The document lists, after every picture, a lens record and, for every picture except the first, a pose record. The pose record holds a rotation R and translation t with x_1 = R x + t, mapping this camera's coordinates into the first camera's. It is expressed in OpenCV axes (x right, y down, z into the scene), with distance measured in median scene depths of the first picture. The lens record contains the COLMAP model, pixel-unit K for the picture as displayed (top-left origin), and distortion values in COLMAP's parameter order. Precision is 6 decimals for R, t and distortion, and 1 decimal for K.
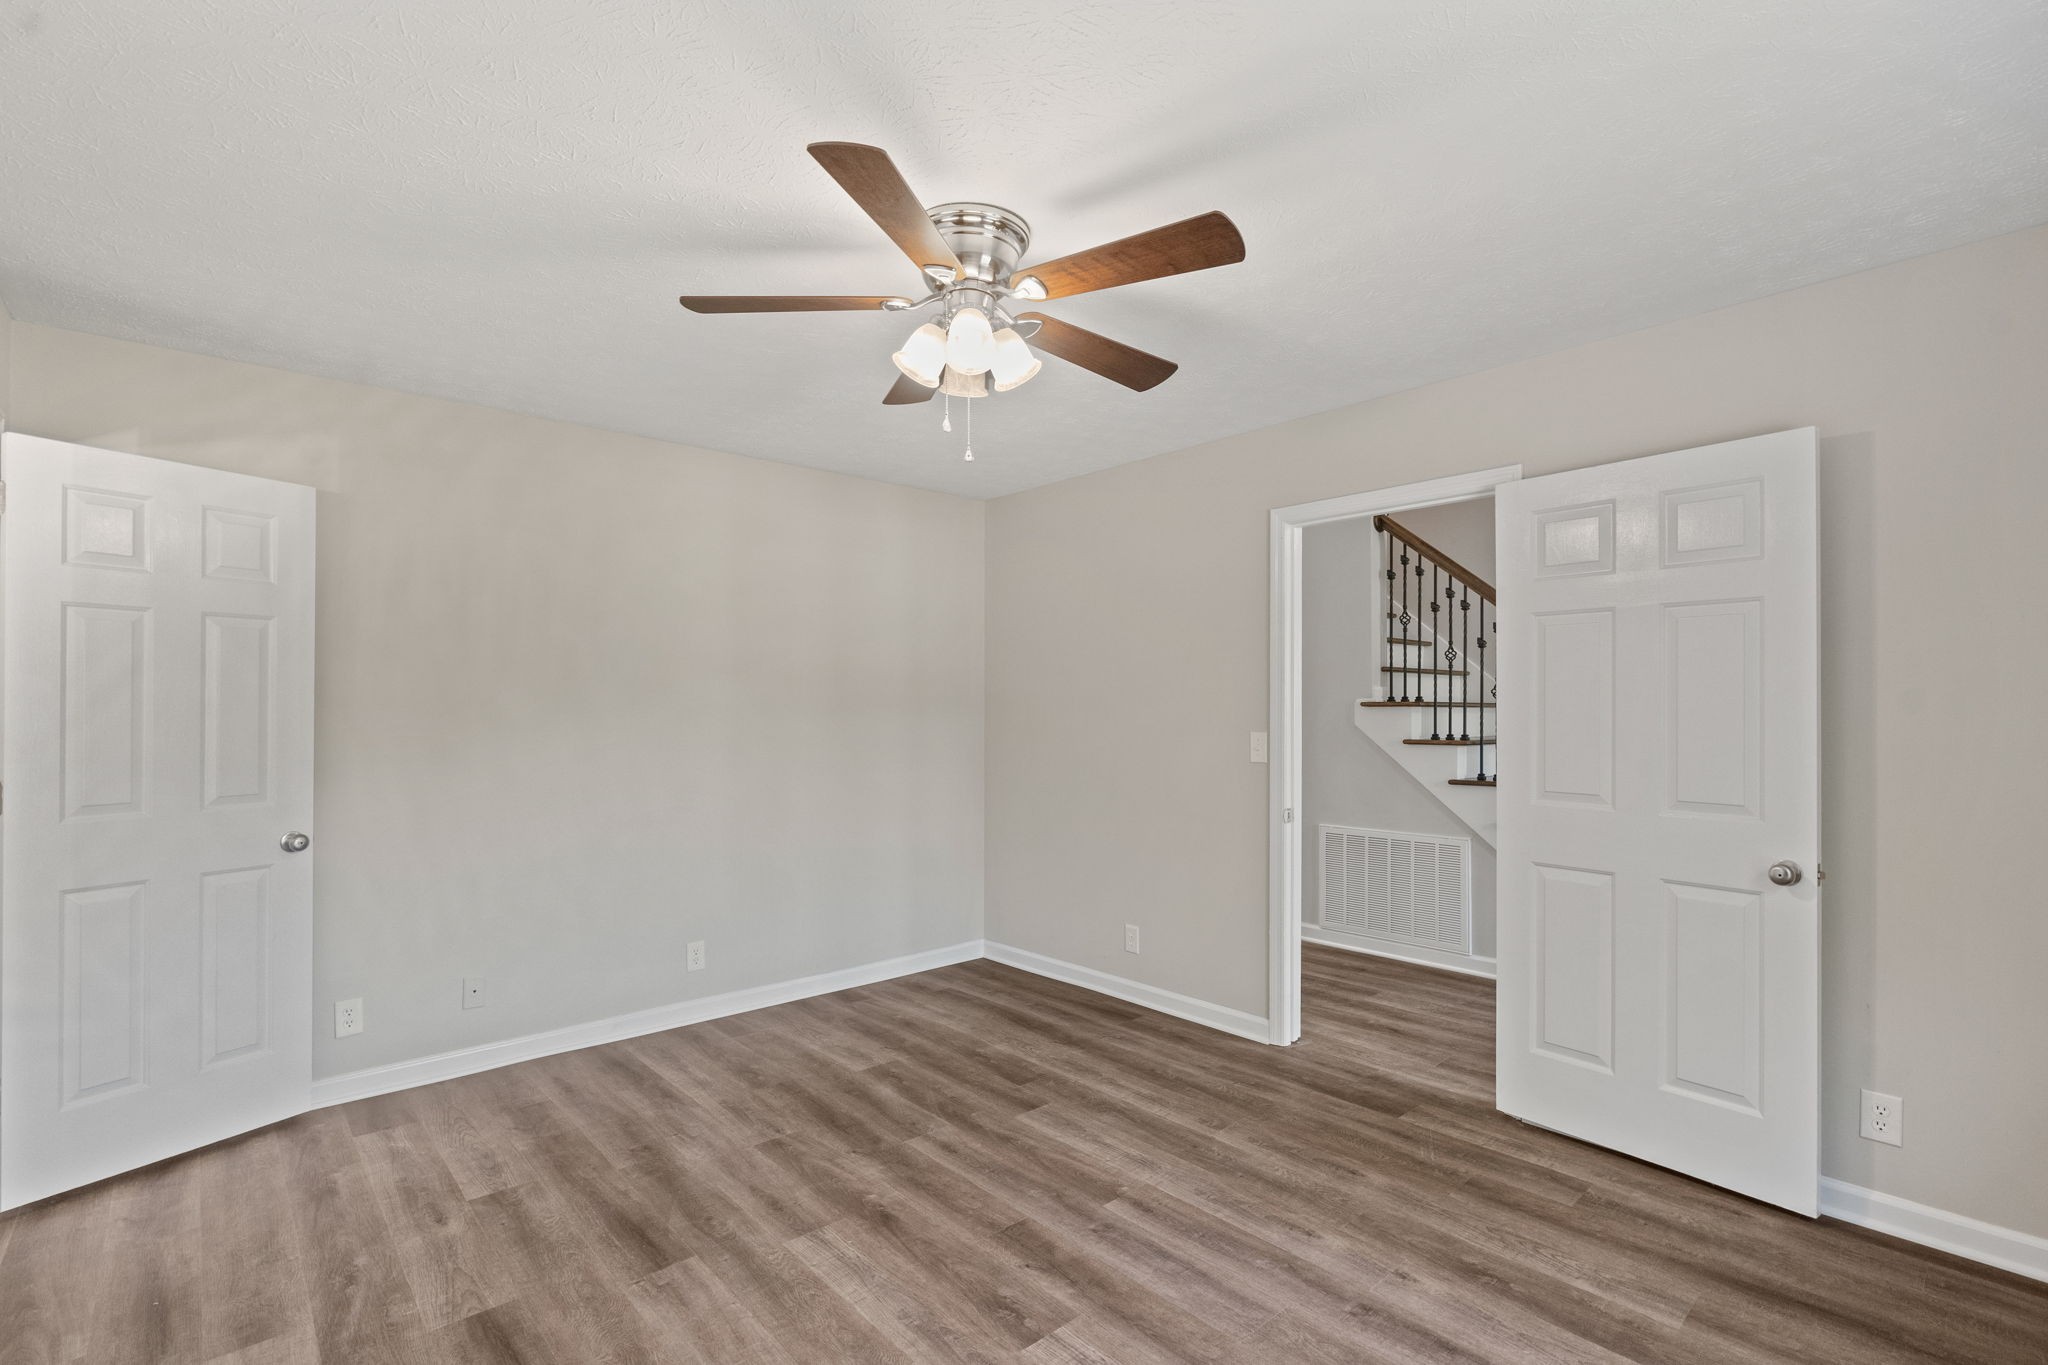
lens RADIAL K [[935.4, 0, 1026.0], [0, 935.4, 686.8], [0, 0, 1]] dist [-0.010708, 0.000752]
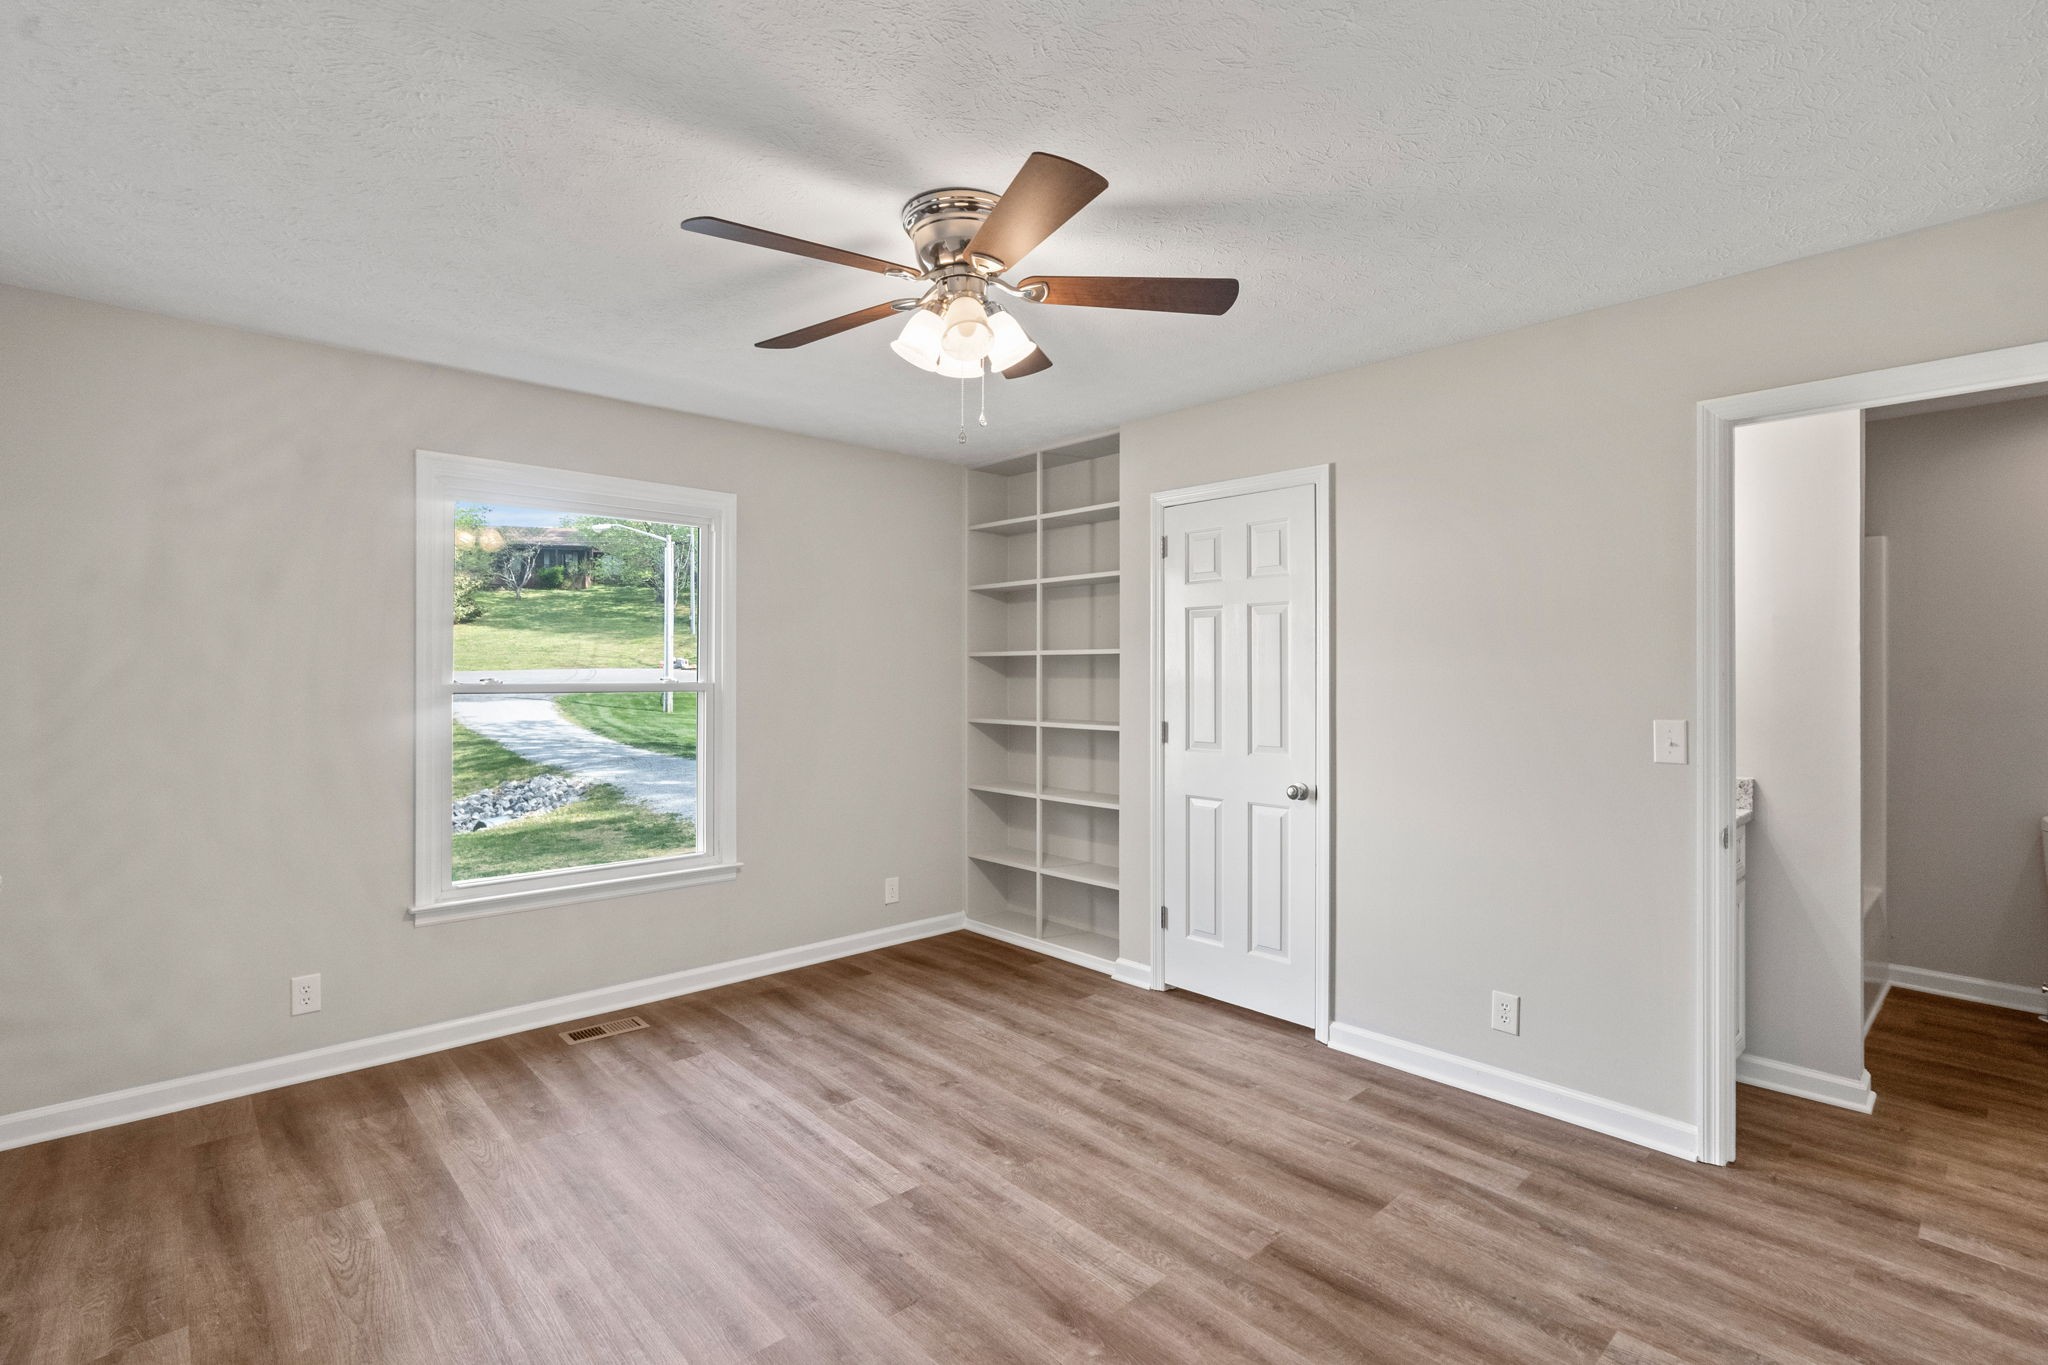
lens RADIAL K [[935.4, 0, 1025.1], [0, 935.4, 682.5], [0, 0, 1]] dist [-0.010708, 0.000752]
pose [[-0.999885, -0.000740, -0.015115, -0.114754], [-0.000538, 0.999911, -0.013321, 0.033621], [0.015123, -0.013311, -0.999797, 1.997755]]
